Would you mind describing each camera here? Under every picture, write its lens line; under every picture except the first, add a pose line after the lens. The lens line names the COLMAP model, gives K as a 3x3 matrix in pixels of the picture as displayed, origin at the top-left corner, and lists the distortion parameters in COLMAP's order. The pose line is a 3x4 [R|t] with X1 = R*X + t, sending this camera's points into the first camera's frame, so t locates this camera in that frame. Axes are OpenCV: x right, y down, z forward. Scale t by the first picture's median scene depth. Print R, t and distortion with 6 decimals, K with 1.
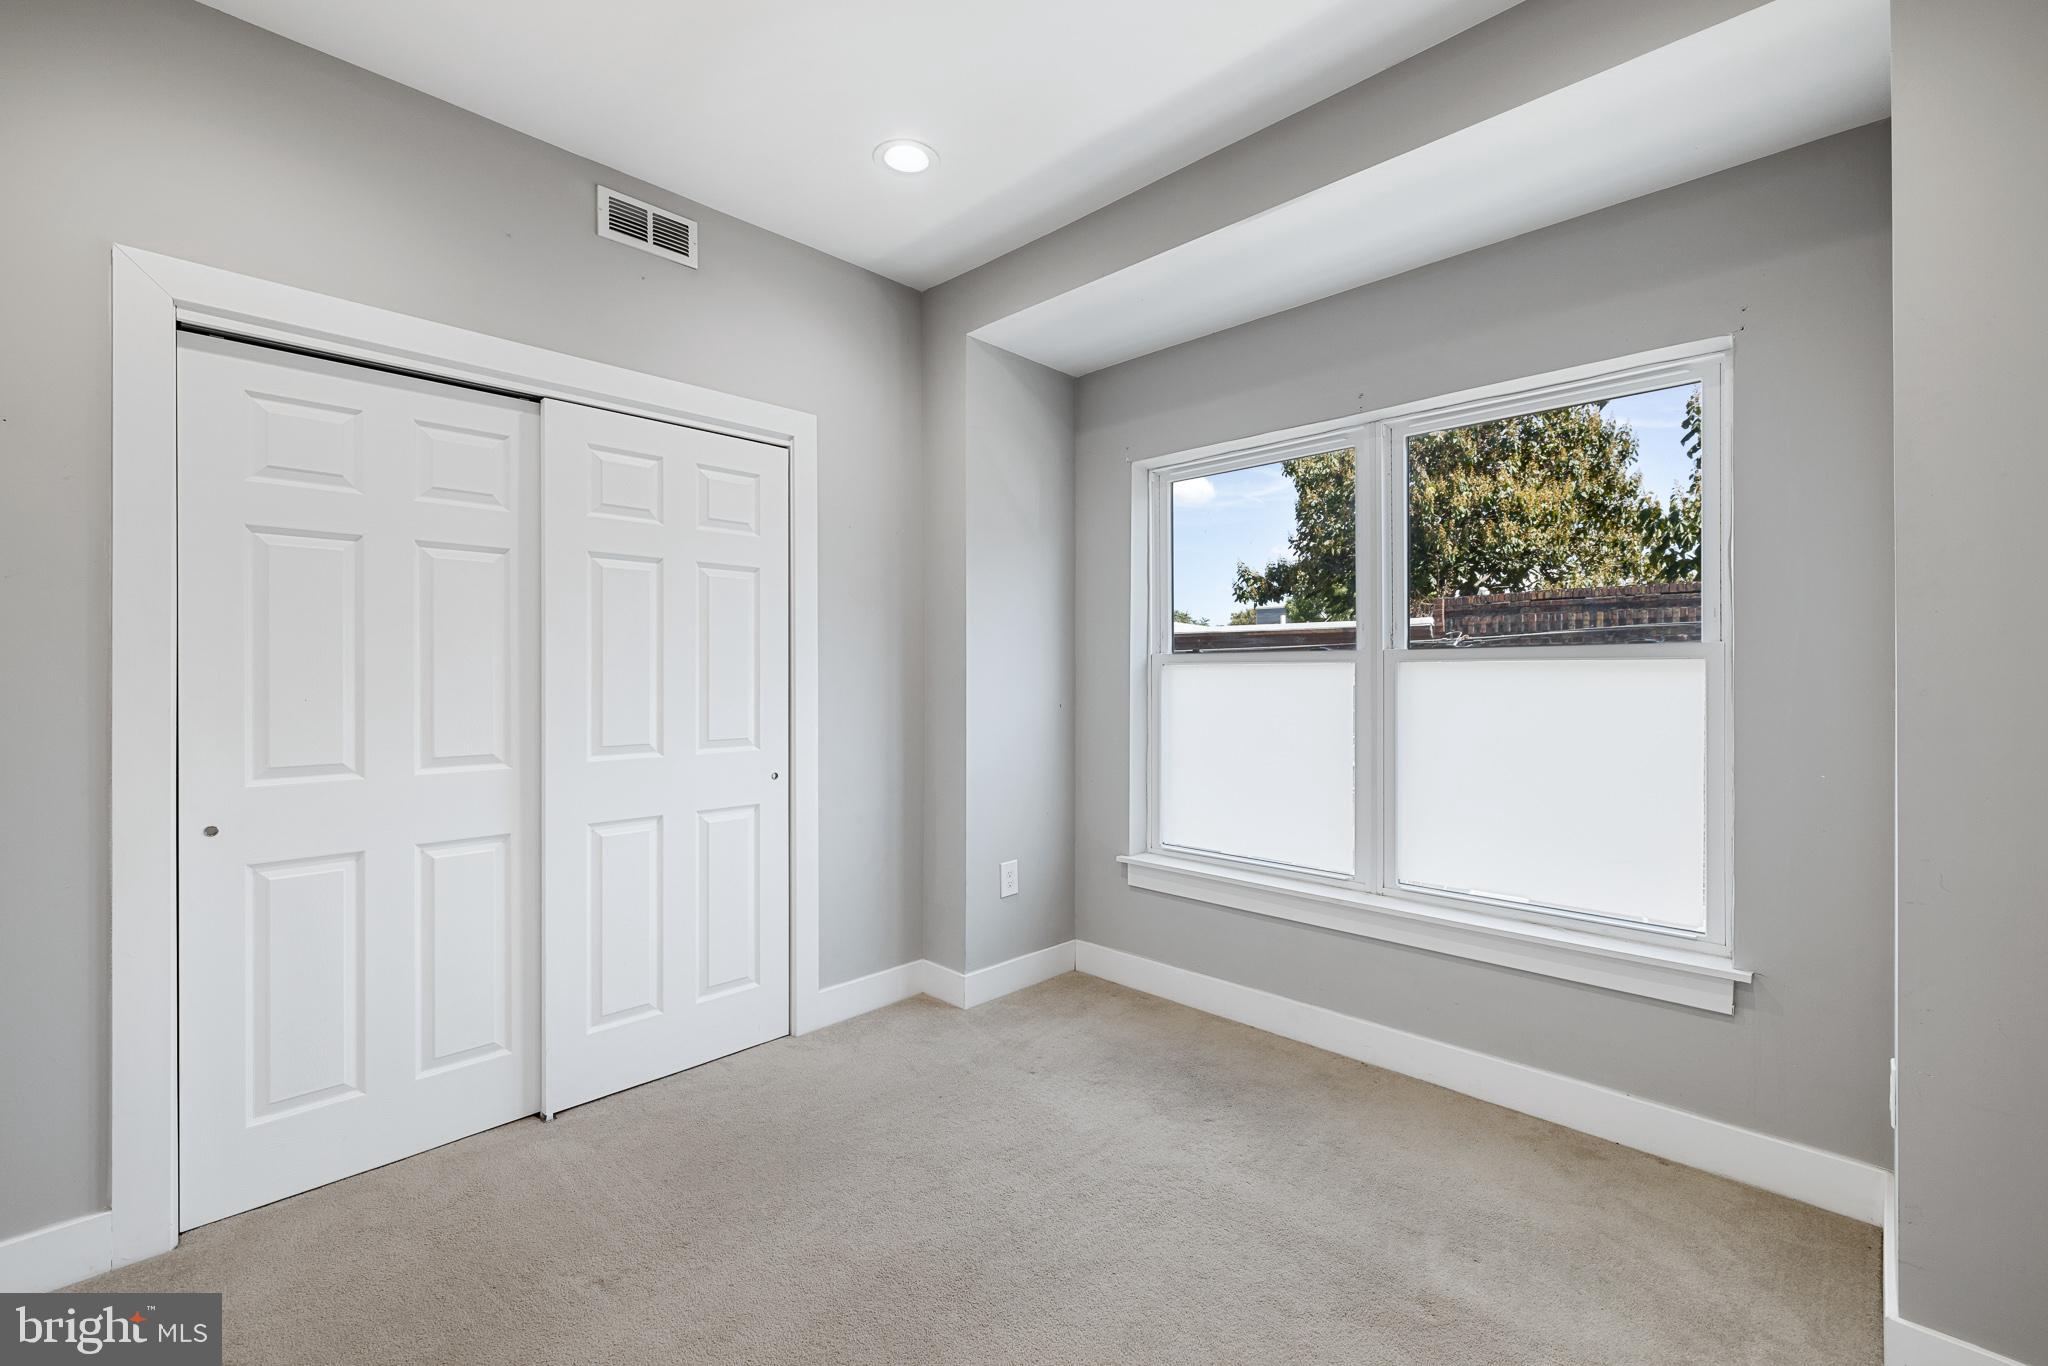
lens RADIAL K [[872.3, 0, 1020.7], [0, 872.3, 686.3], [0, 0, 1]] dist [0.001423, -0.000217]
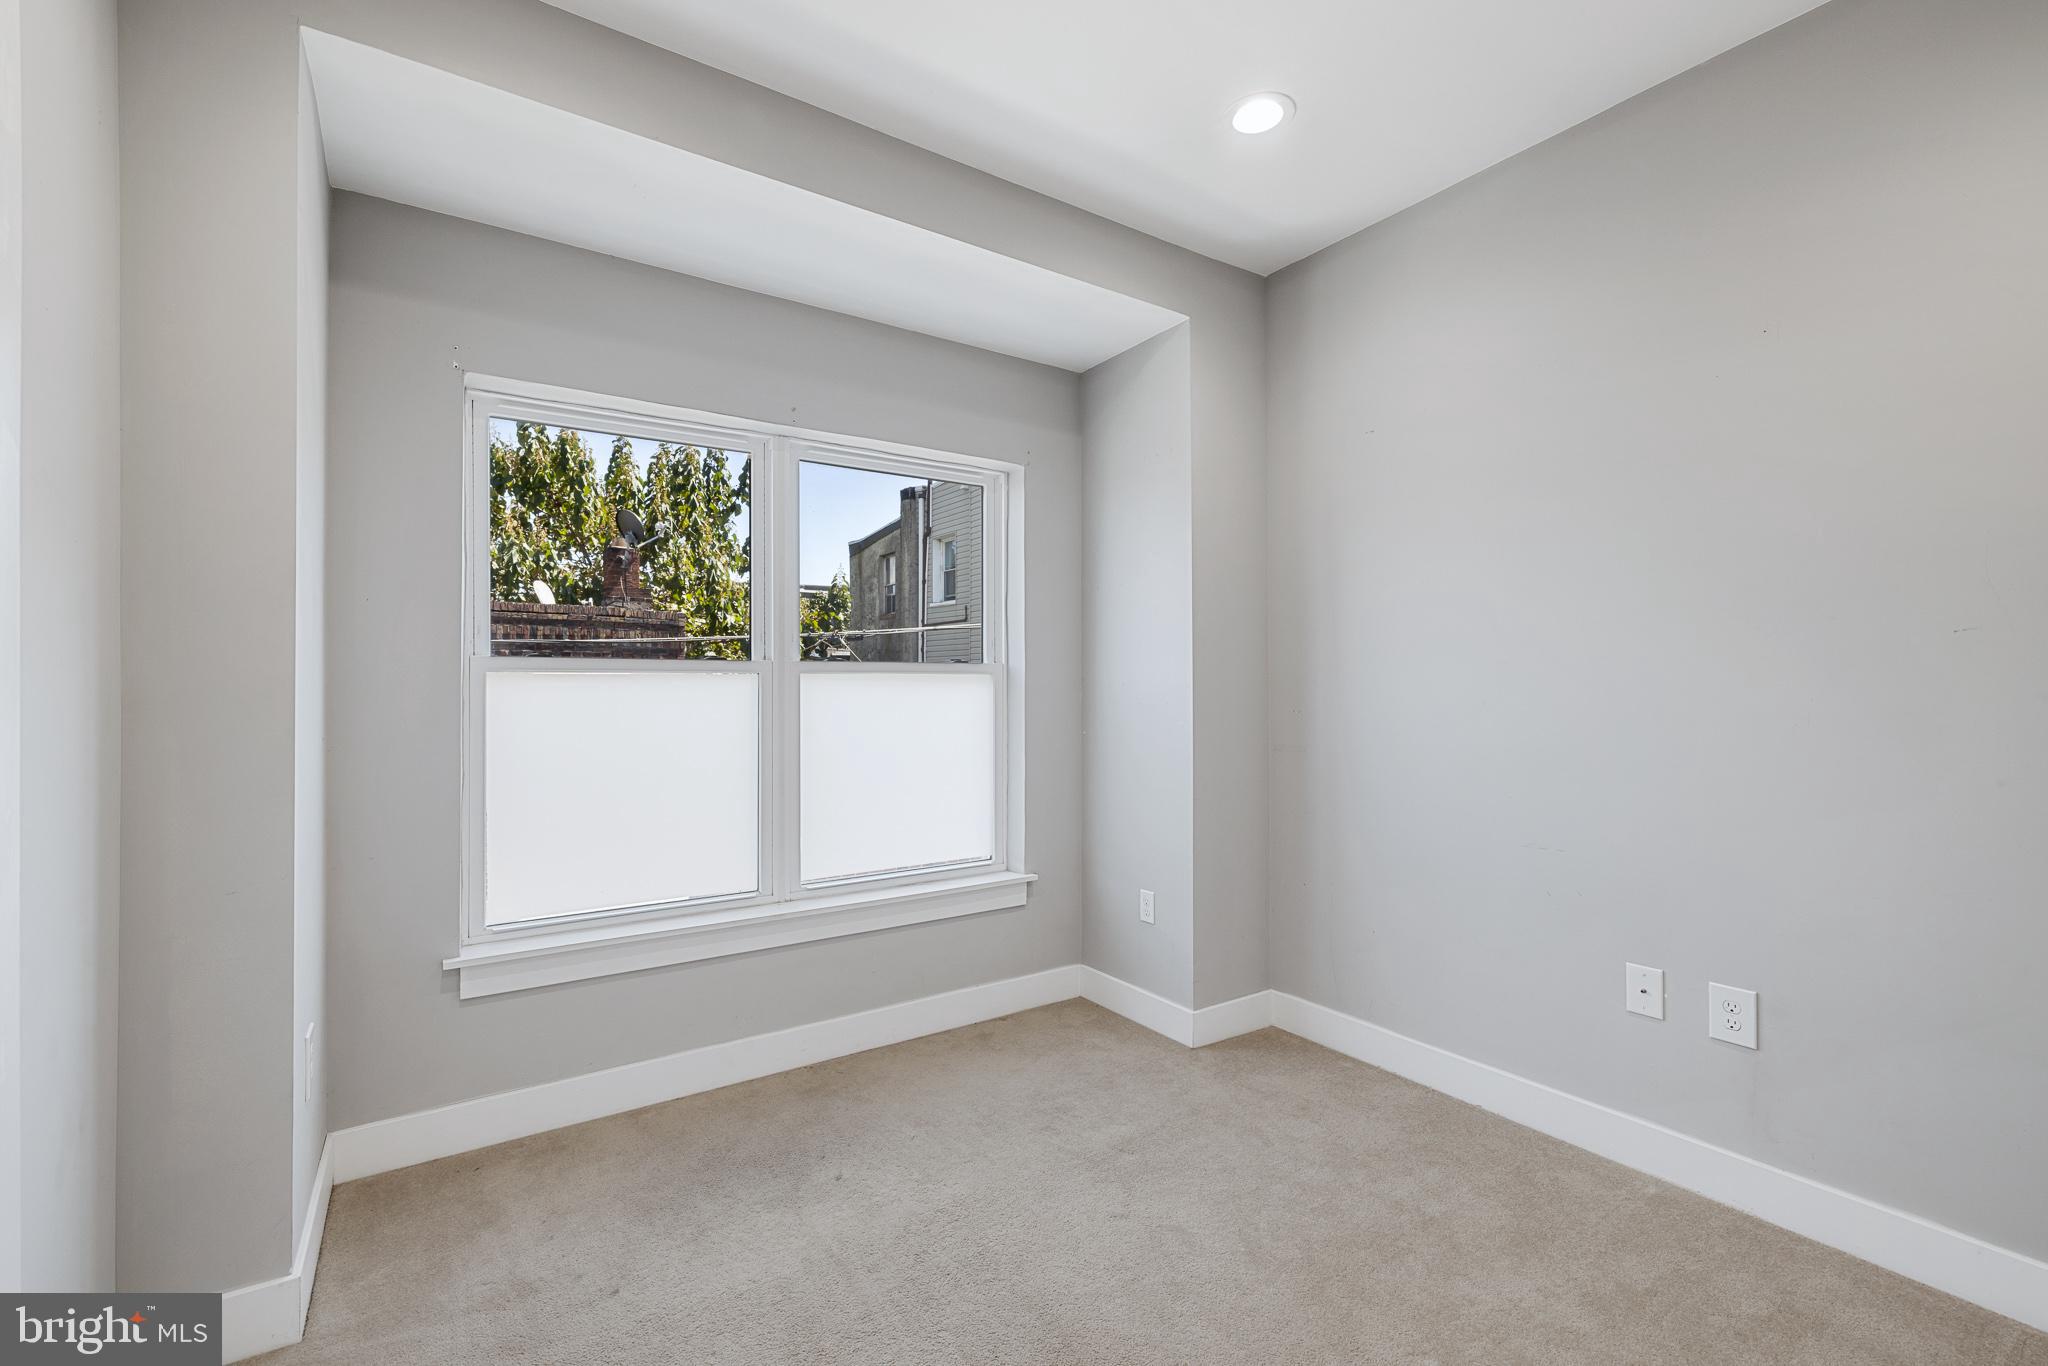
lens RADIAL K [[872.3, 0, 1009.8], [0, 872.3, 681.4], [0, 0, 1]] dist [0.001423, -0.000217]
pose [[0.194478, 0.006581, 0.980885, -0.518949], [0.013048, 0.999872, -0.009295, -0.004668], [-0.980820, 0.014606, 0.194367, 0.519502]]
